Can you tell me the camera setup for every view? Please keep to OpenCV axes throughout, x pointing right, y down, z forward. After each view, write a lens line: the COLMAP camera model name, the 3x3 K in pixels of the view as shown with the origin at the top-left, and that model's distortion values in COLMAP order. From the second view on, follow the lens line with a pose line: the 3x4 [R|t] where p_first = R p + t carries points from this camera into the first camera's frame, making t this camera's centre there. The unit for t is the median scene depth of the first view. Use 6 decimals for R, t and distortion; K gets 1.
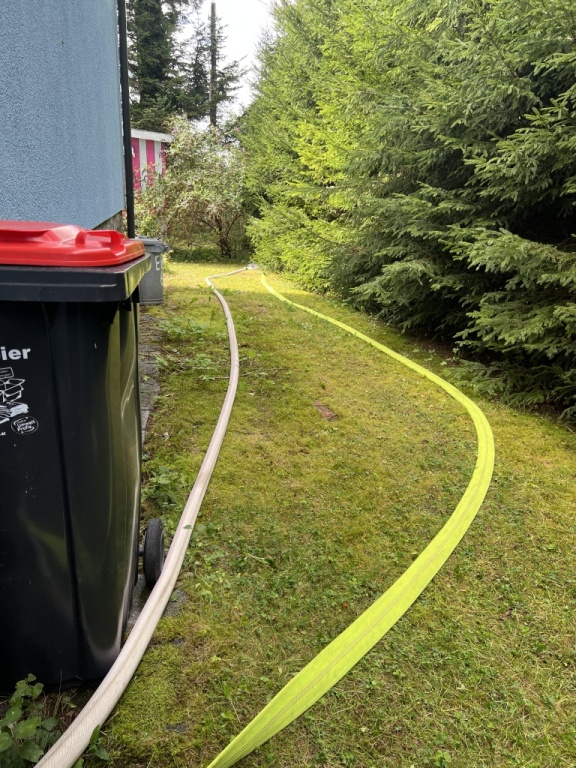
lens RADIAL K [[577.9, 0, 288.0], [0, 577.9, 384.0], [0, 0, 1]] dist [0.003552, 0.001272]
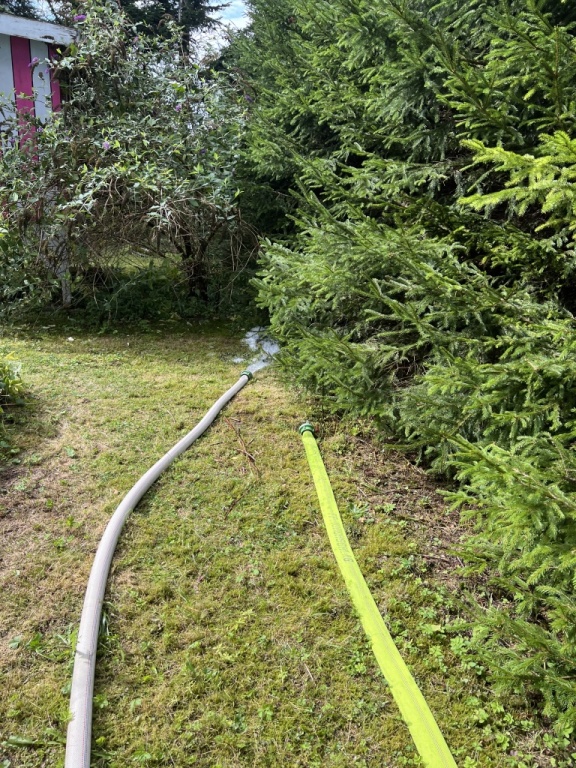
lens RADIAL K [[597.2, 0, 288.0], [0, 597.2, 384.0], [0, 0, 1]] dist [0.028134, 0.002136]
pose [[0.998926, 0.021837, 0.040874, -0.058955], [-0.022841, 0.999445, 0.024265, -0.193654], [-0.040322, -0.025172, 0.998870, 0.571599]]
